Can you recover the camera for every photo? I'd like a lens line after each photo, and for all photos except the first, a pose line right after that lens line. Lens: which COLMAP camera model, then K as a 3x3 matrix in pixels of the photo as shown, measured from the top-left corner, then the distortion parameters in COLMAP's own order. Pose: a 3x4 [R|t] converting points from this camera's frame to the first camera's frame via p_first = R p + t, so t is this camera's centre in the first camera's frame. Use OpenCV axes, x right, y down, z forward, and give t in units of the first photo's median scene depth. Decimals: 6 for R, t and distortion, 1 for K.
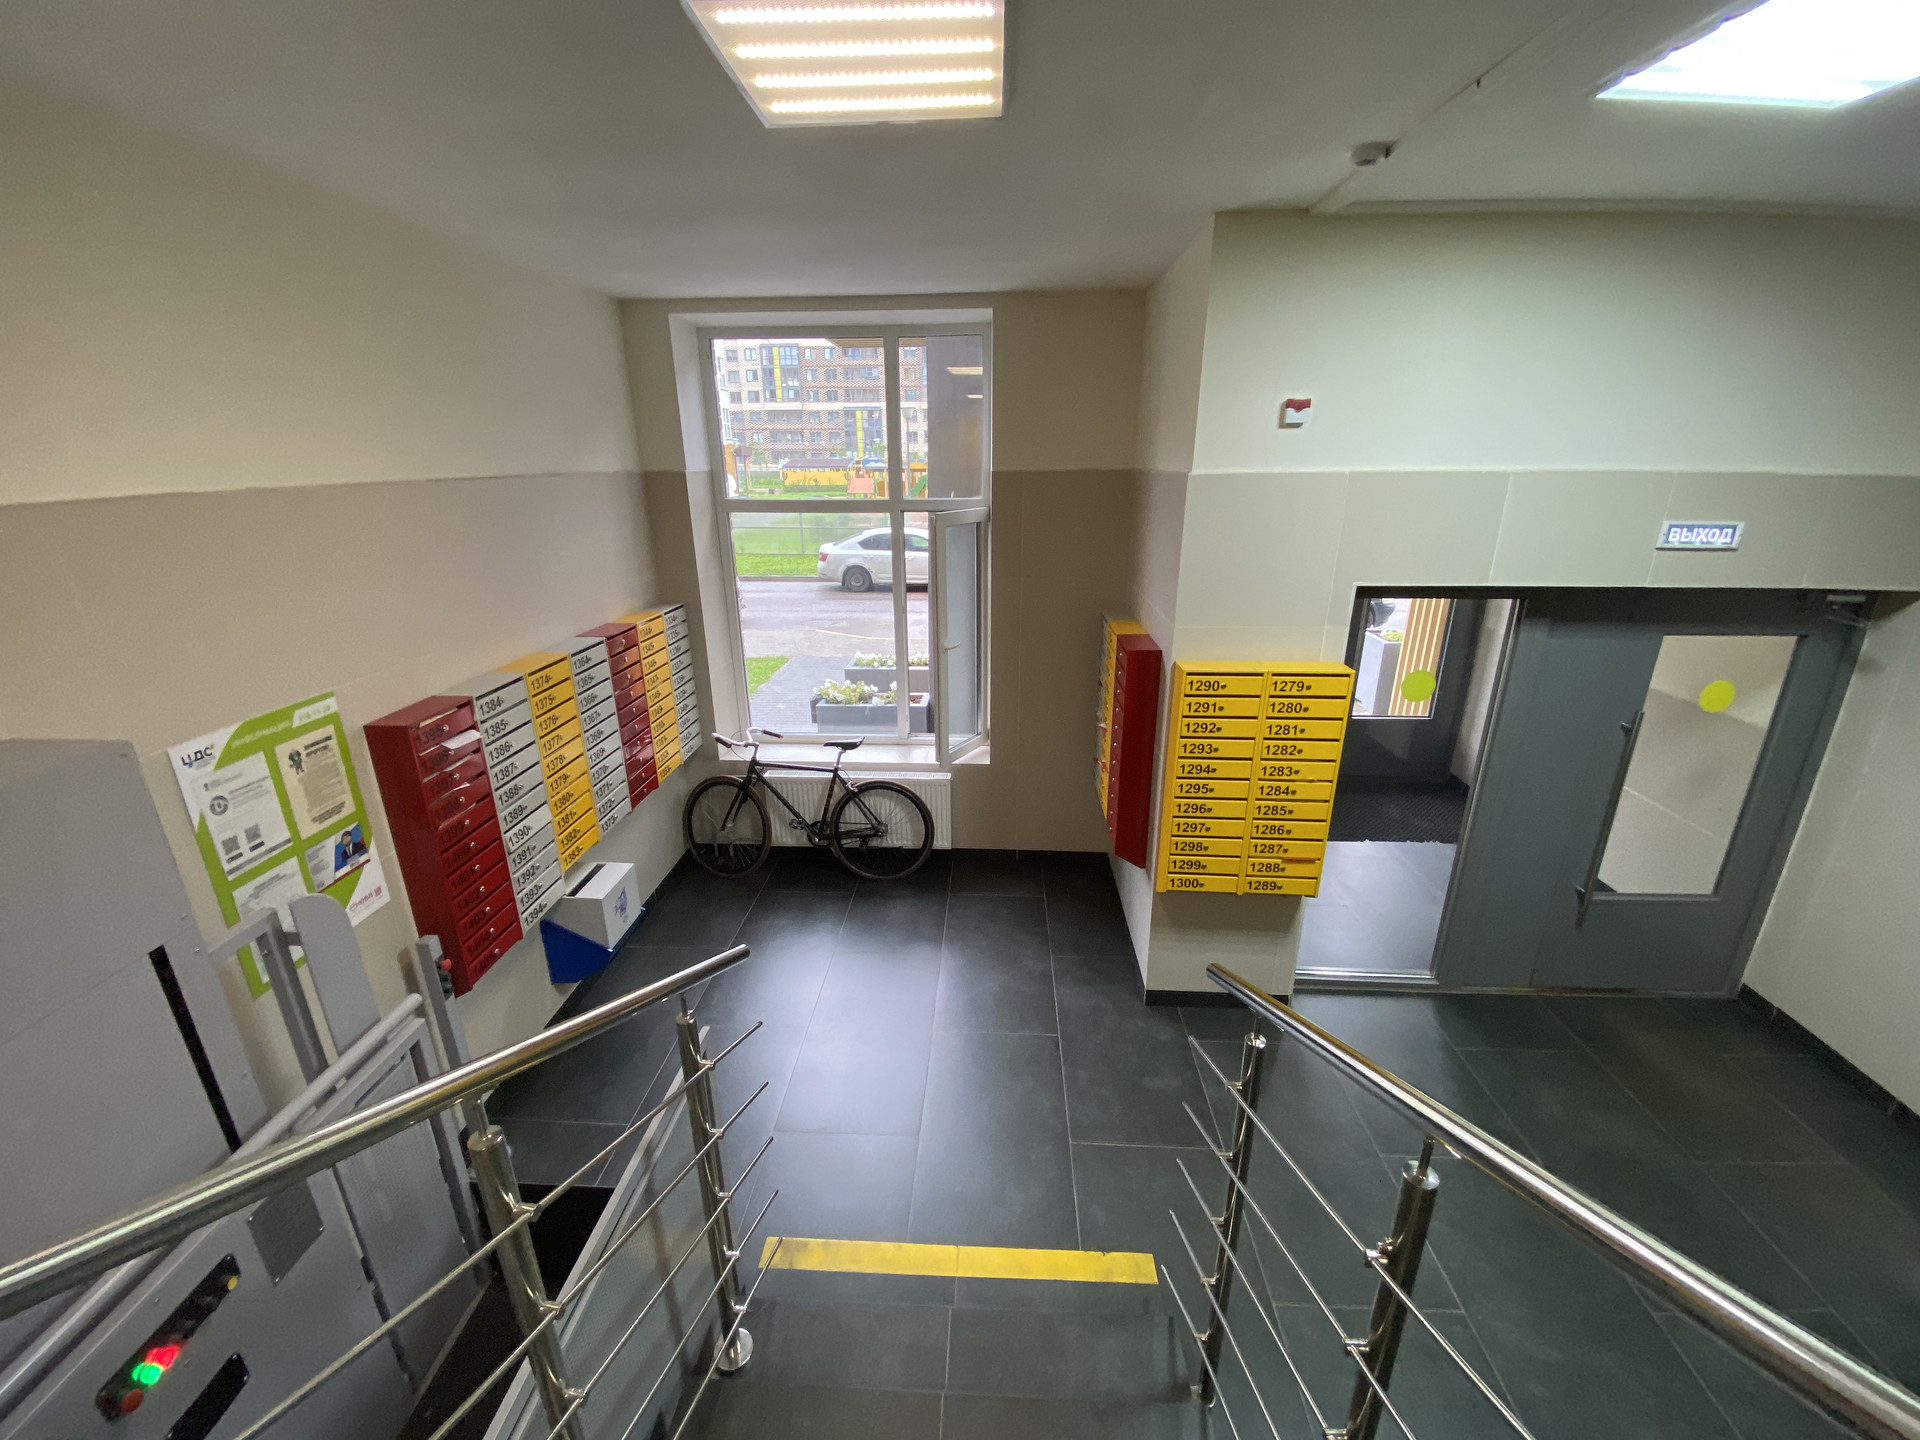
lens RADIAL K [[772.1, 0, 970.8], [0, 772.1, 715.1], [0, 0, 1]] dist [-0.003181, -0.010193]
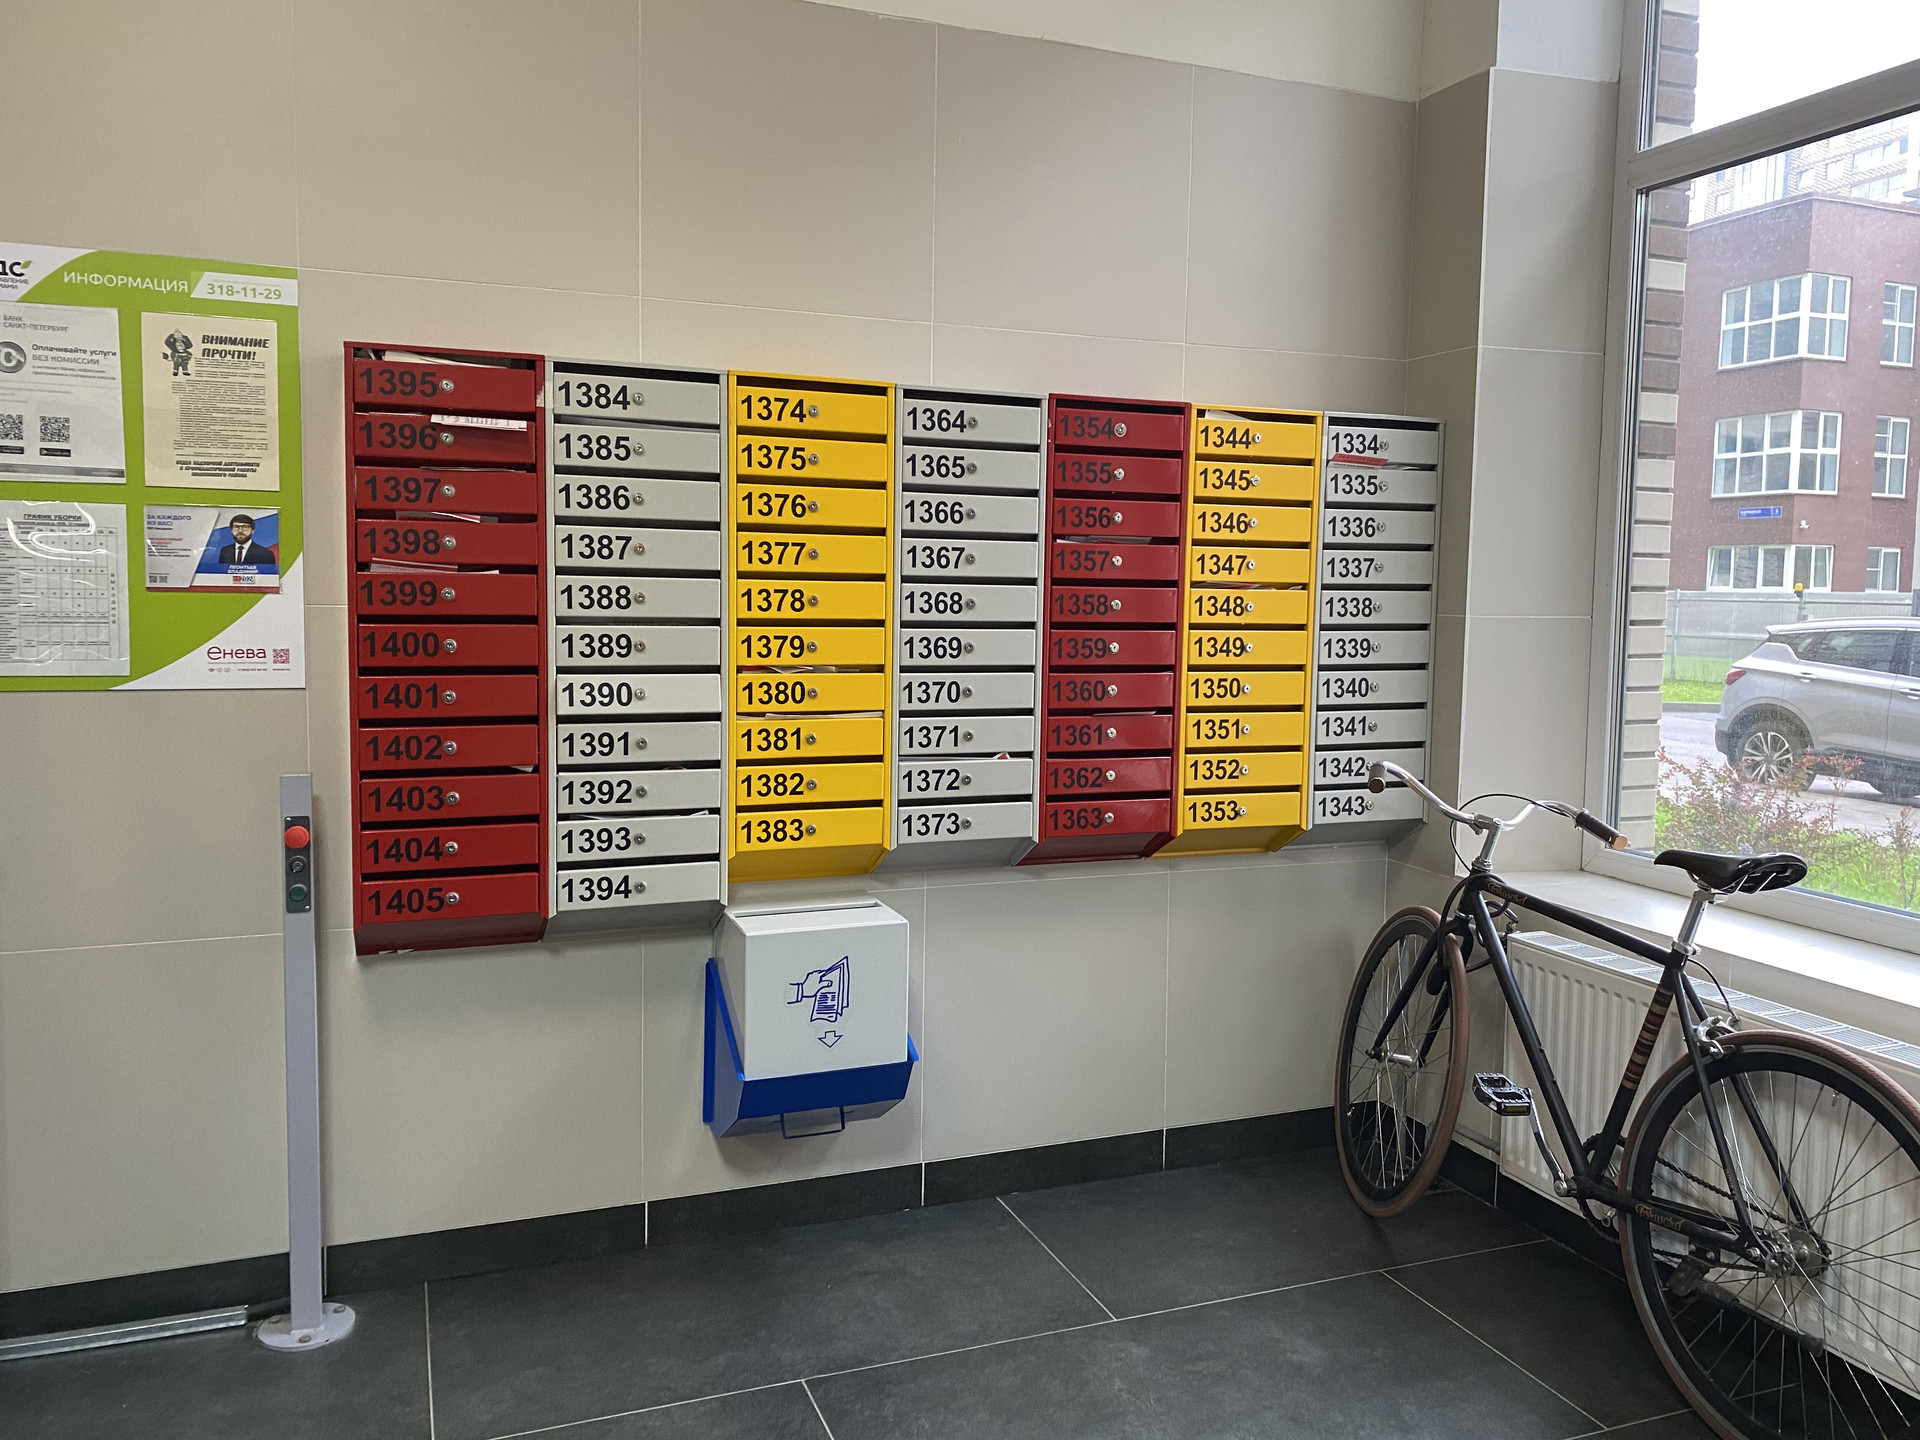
lens RADIAL K [[1456.0, 0, 968.5], [0, 1456.0, 701.4], [0, 0, 1]] dist [0.054013, -0.077879]
pose [[0.401840, 0.086613, -0.911605, 0.375467], [-0.307735, 0.950391, -0.045353, 0.162141], [0.862452, 0.298757, 0.408559, 1.031755]]
